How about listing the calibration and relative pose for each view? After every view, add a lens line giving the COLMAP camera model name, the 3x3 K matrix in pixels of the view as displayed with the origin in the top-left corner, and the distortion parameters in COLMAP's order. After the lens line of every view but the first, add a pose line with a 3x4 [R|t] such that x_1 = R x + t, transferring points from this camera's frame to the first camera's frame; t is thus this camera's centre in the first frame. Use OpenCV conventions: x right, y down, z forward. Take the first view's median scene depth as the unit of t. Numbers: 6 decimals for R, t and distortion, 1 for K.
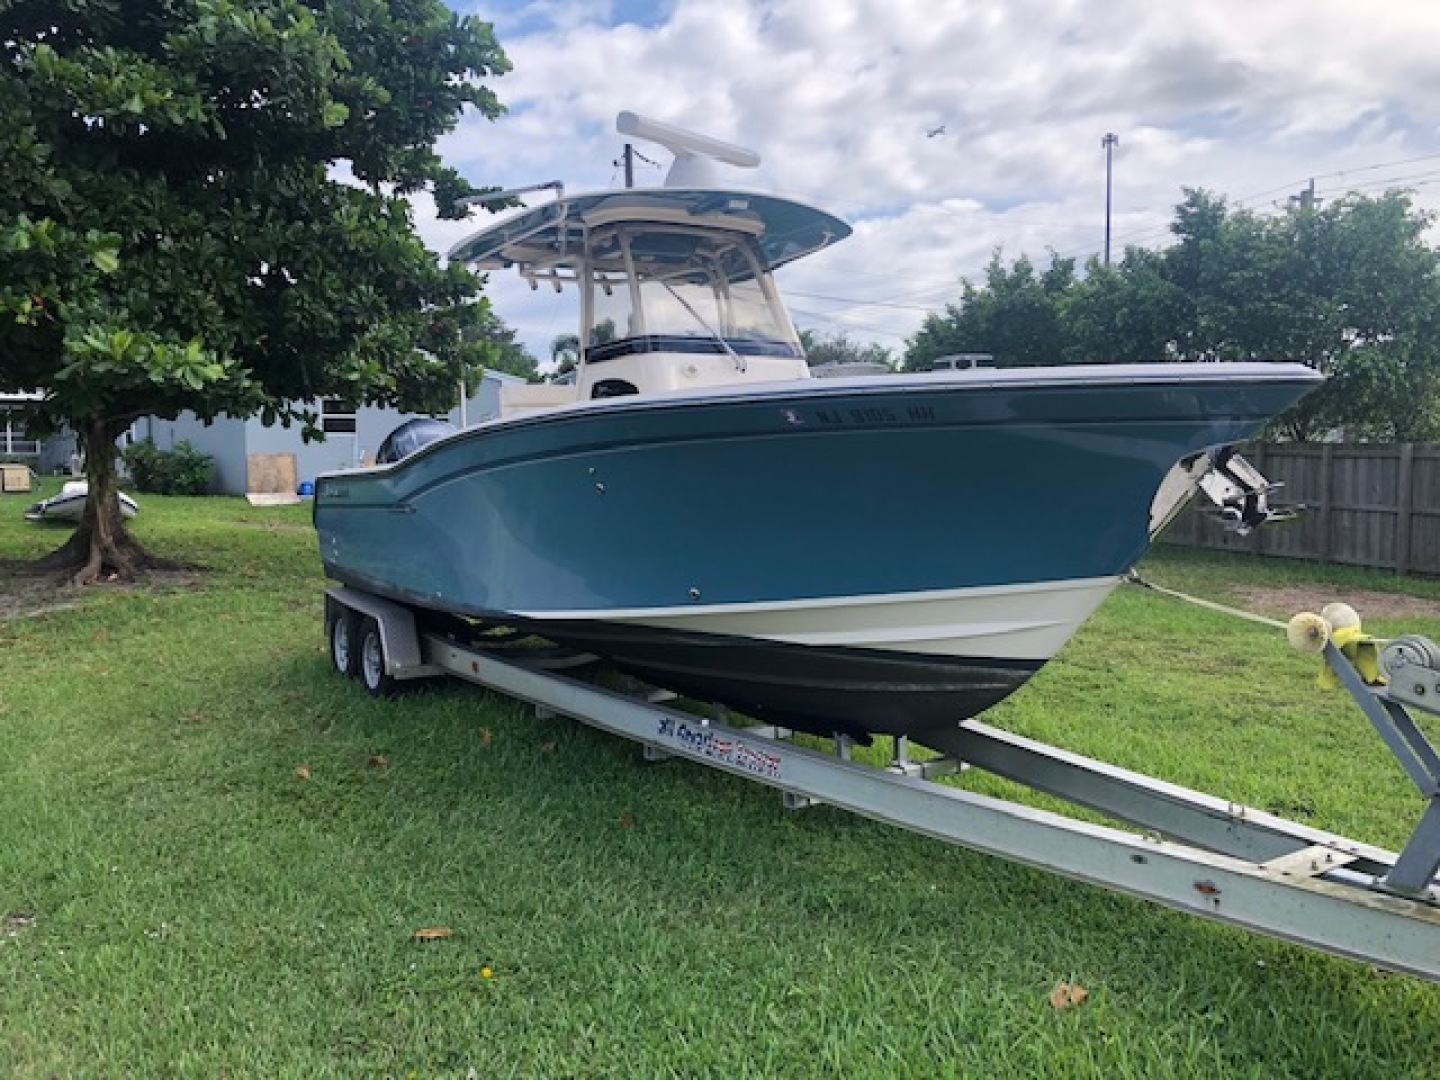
lens RADIAL K [[1182.0, 0, 719.5], [0, 1182.0, 519.2], [0, 0, 1]] dist [0.002837, 0.001358]
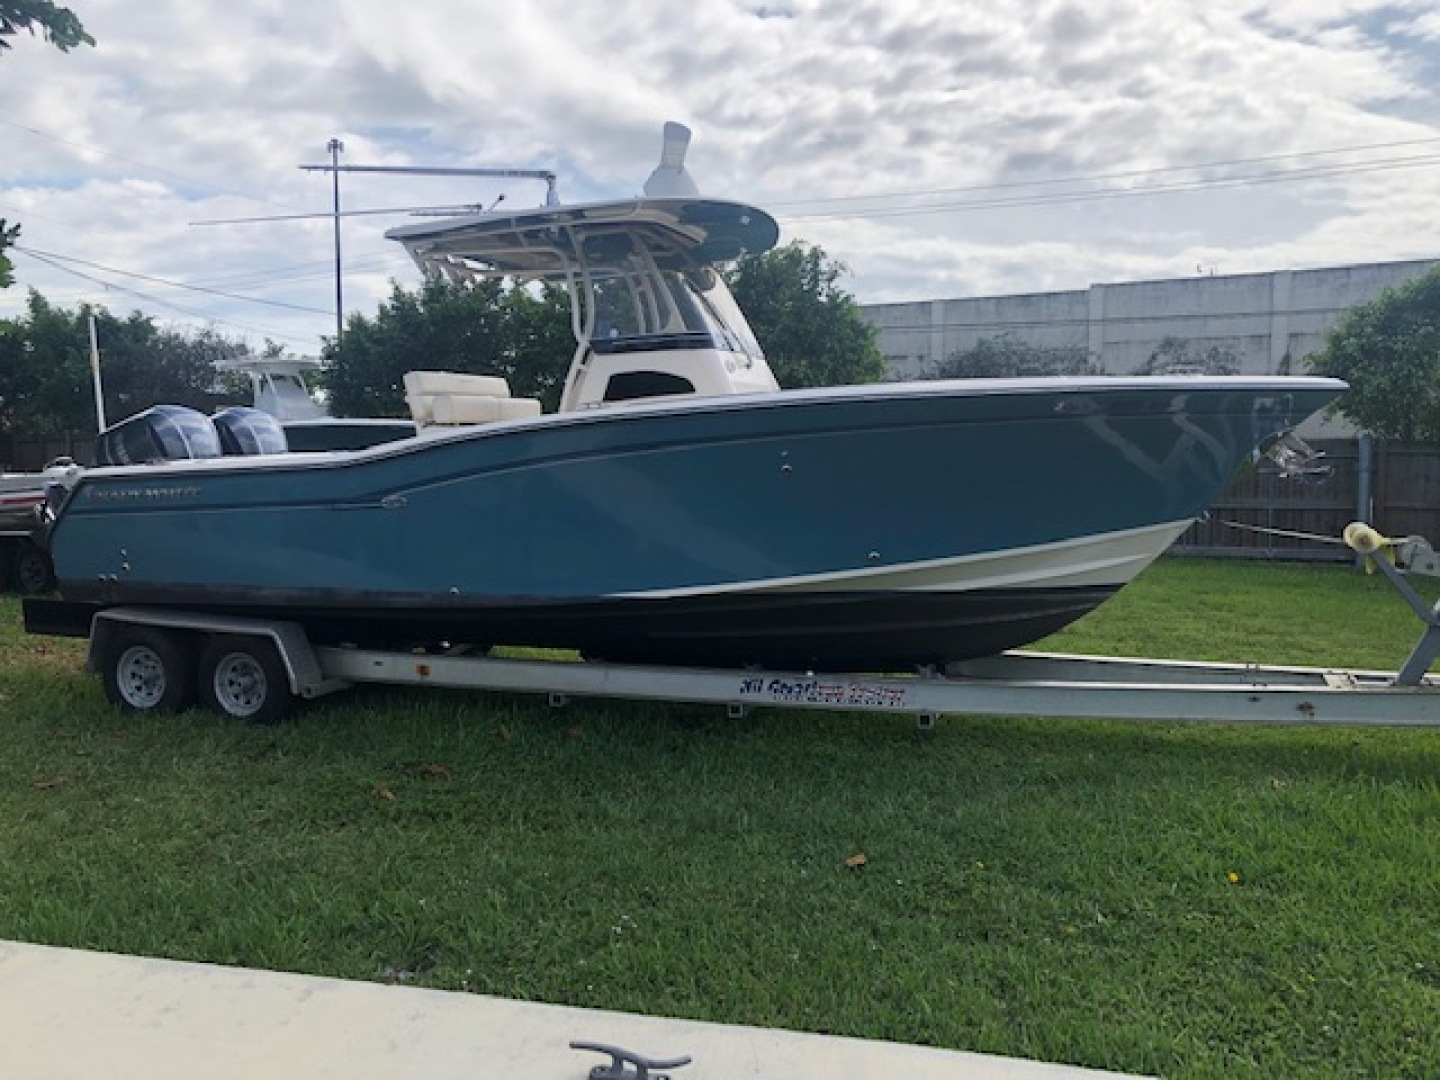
lens RADIAL K [[1197.2, 0, 713.3], [0, 1197.2, 538.5], [0, 0, 1]] dist [0.018305, -0.003566]
pose [[0.800580, -0.048465, 0.597263, -0.573816], [0.042505, 0.998806, 0.024074, 0.006054], [-0.597717, 0.006114, 0.801684, 0.086223]]
